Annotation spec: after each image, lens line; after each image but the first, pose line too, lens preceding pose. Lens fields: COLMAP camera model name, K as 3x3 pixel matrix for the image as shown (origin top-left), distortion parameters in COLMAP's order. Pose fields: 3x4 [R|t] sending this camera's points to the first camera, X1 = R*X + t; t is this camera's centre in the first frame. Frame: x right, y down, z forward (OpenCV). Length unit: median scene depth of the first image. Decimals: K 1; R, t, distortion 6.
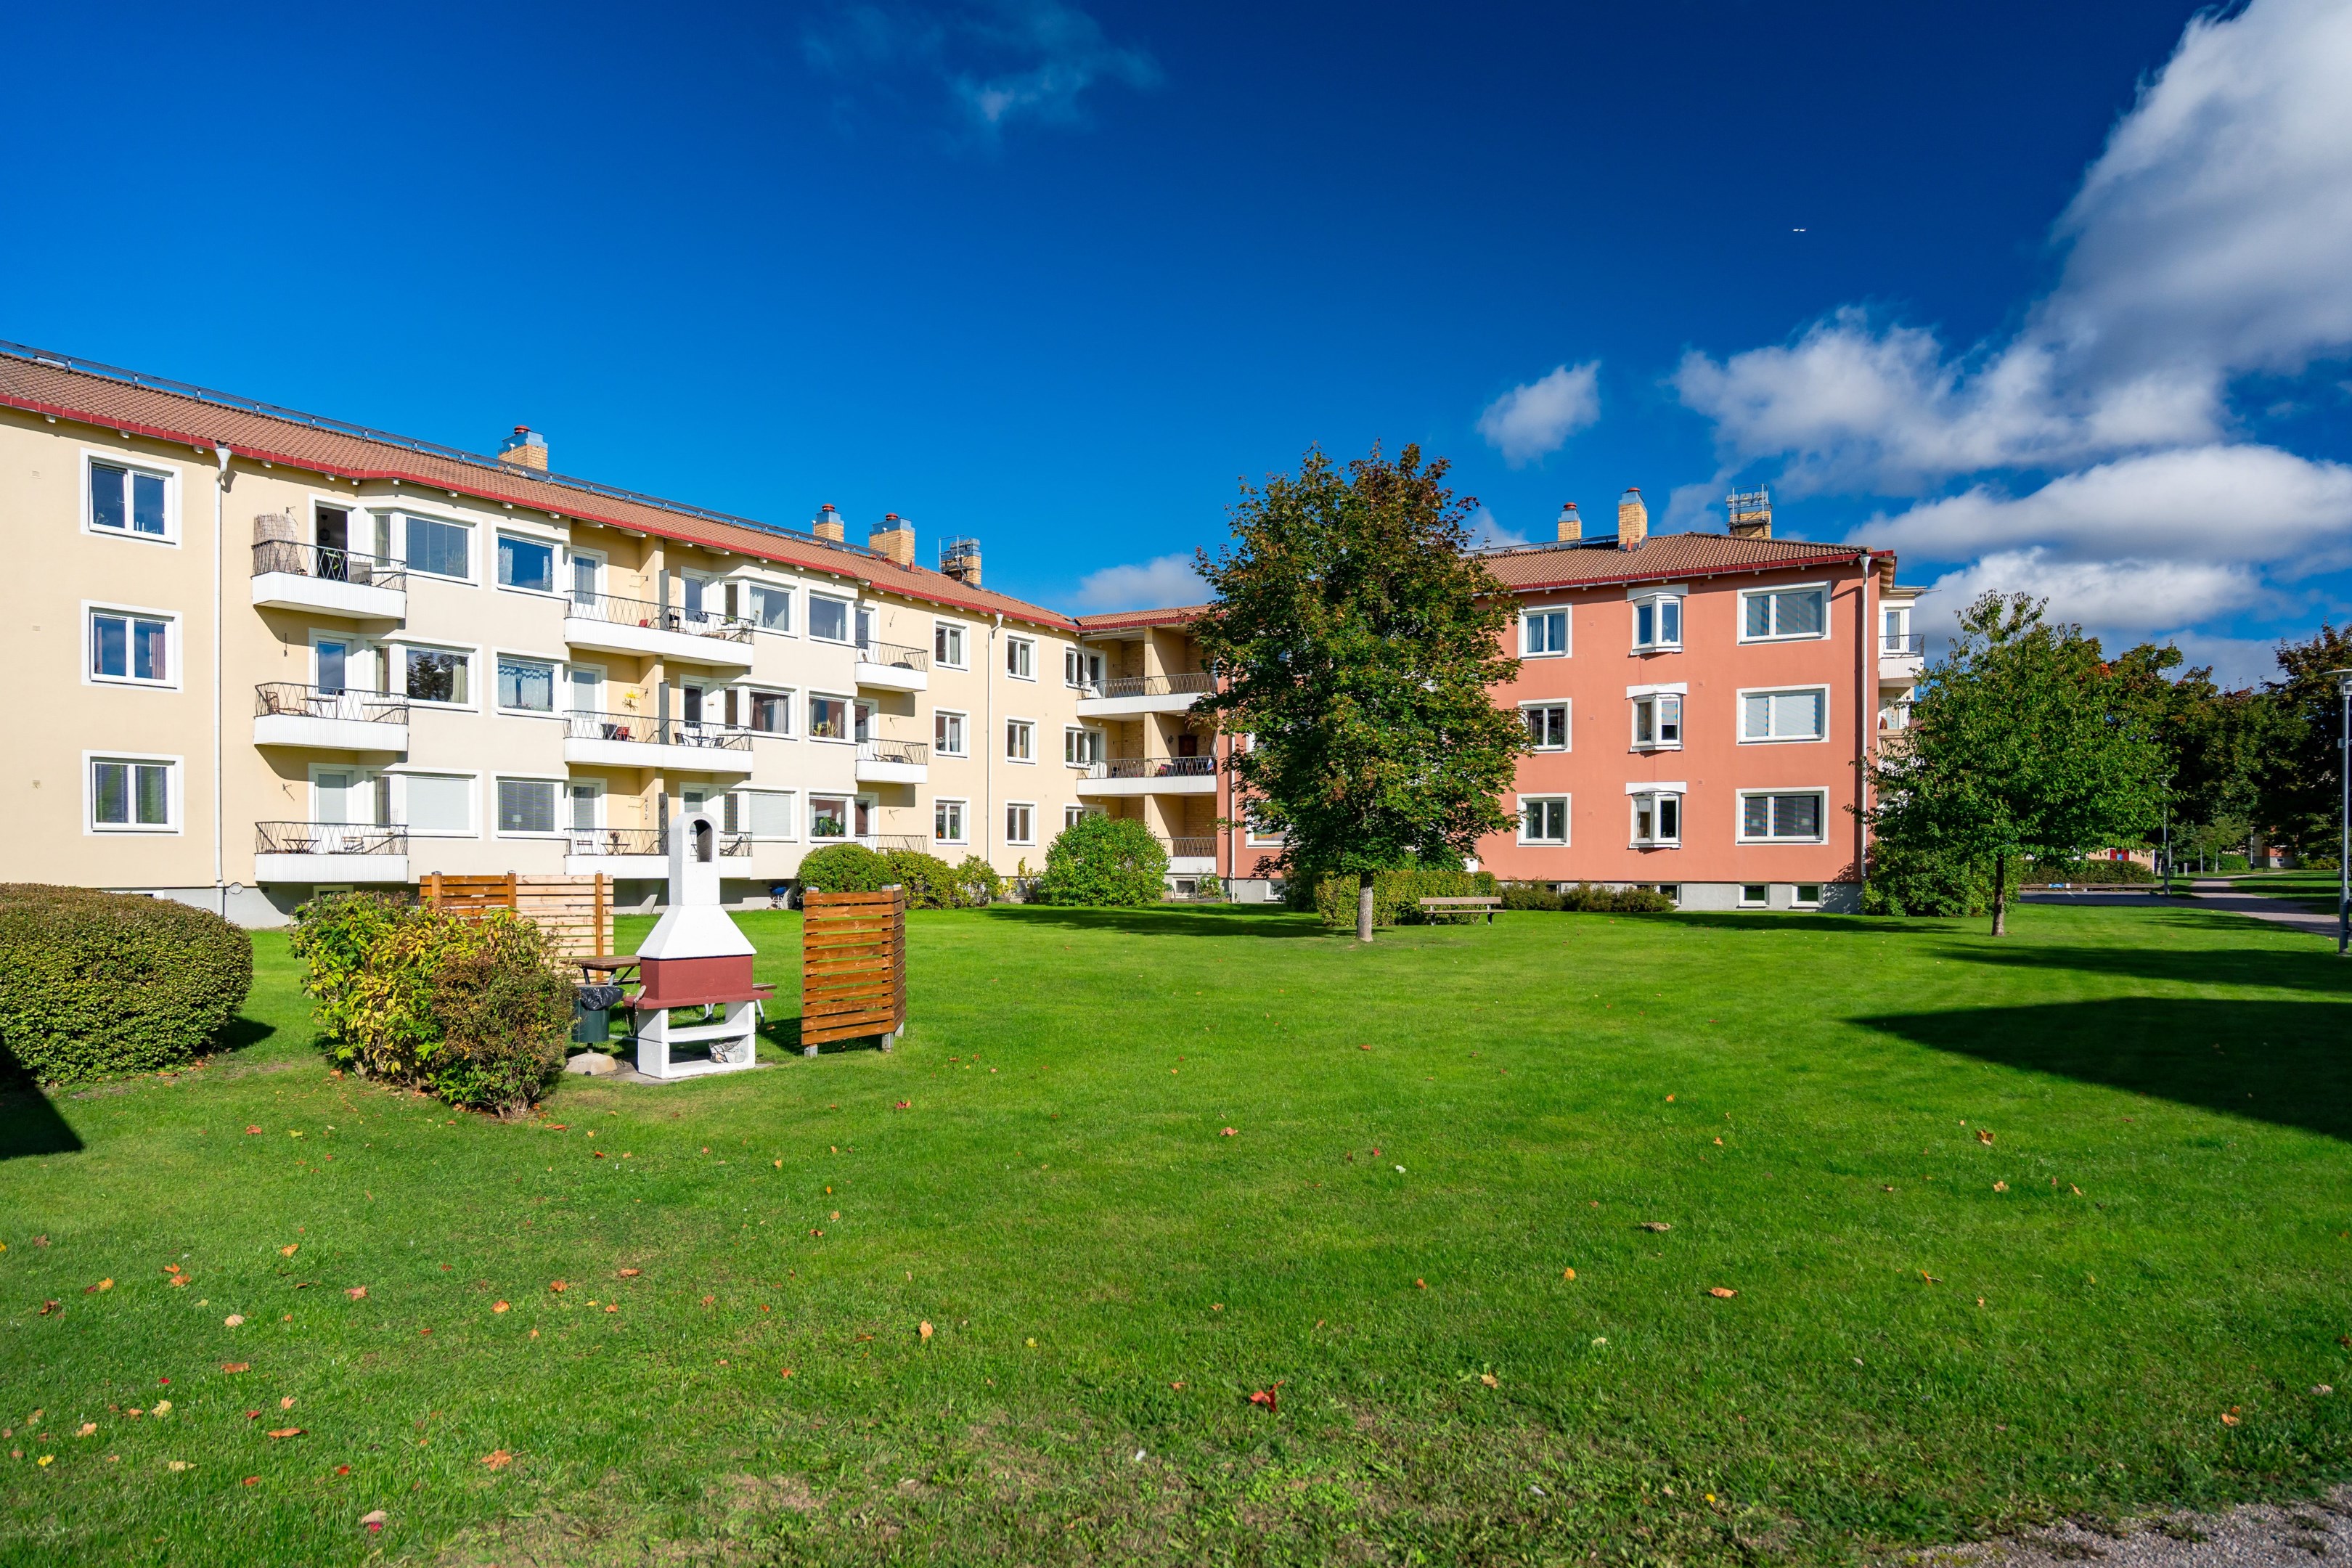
lens RADIAL K [[1326.7, 0, 1176.0], [0, 1326.7, 784.0], [0, 0, 1]] dist [-0.102480, 0.000181]
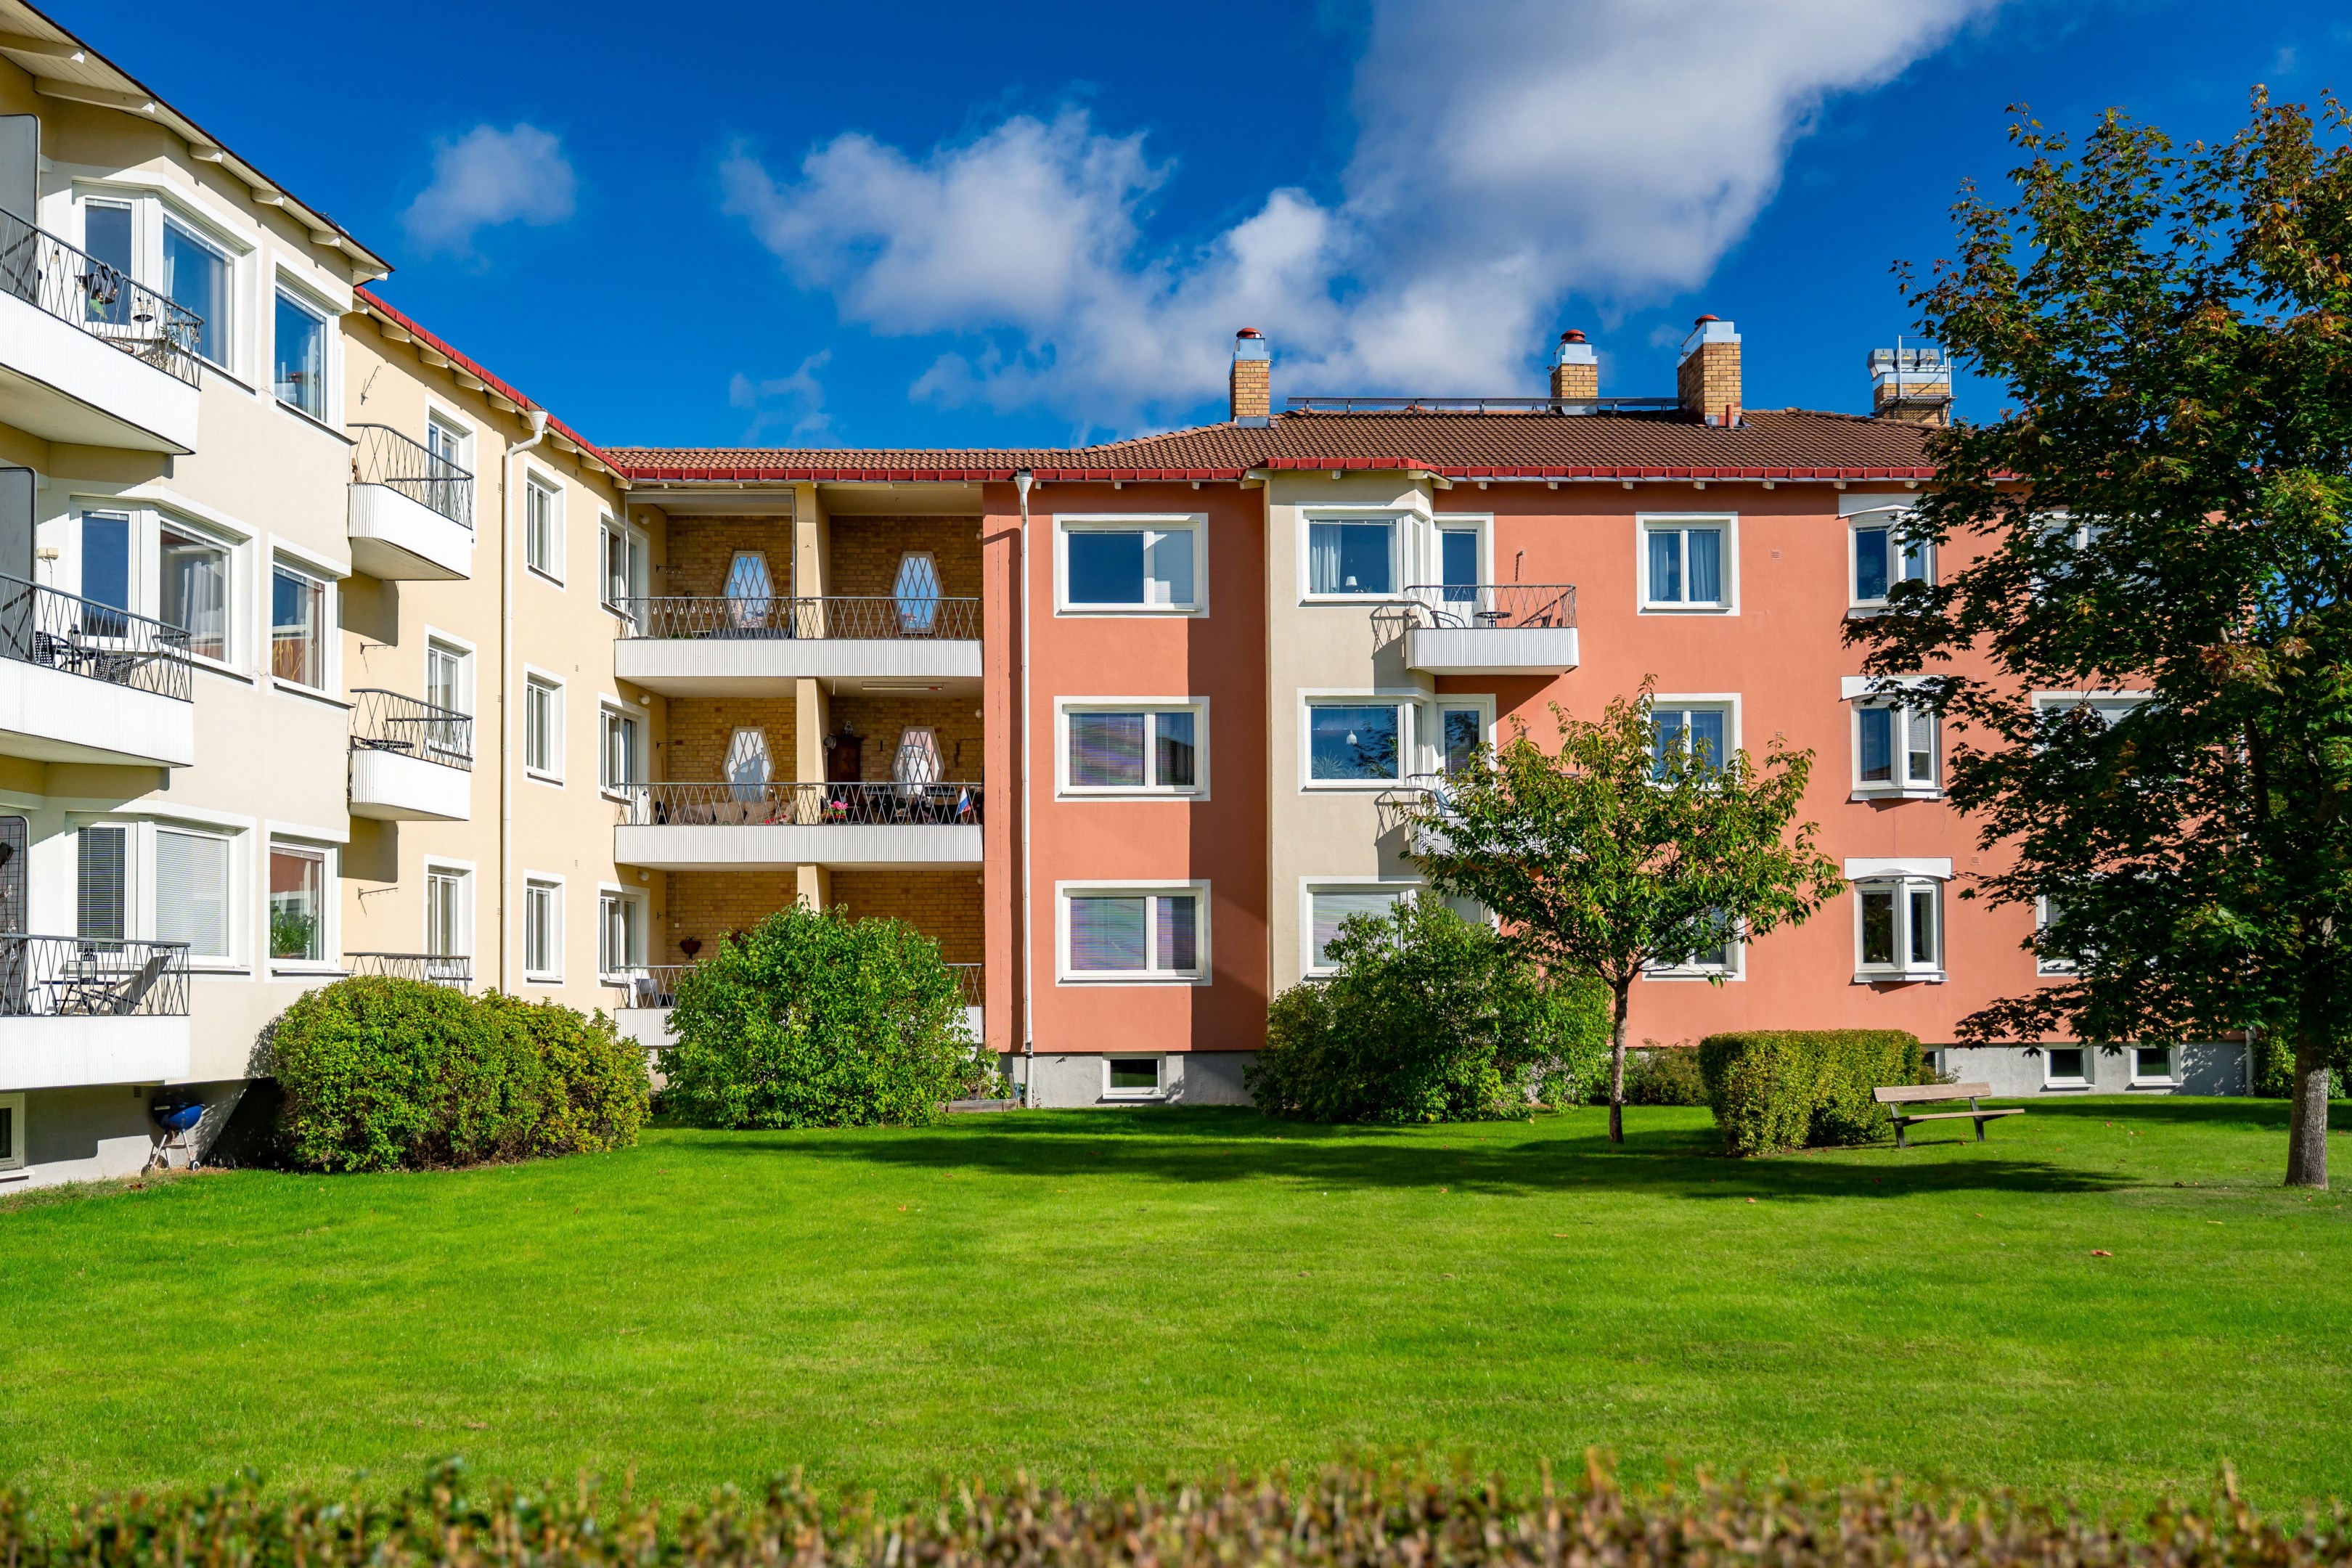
lens RADIAL K [[2399.3, 0, 1176.0], [0, 2399.3, 784.0], [0, 0, 1]] dist [-0.009403, -0.011874]
pose [[0.854849, 0.037955, 0.517486, -0.375514], [-0.017152, 0.998843, -0.044927, 0.016722], [-0.518593, 0.029530, 0.854511, 0.301351]]
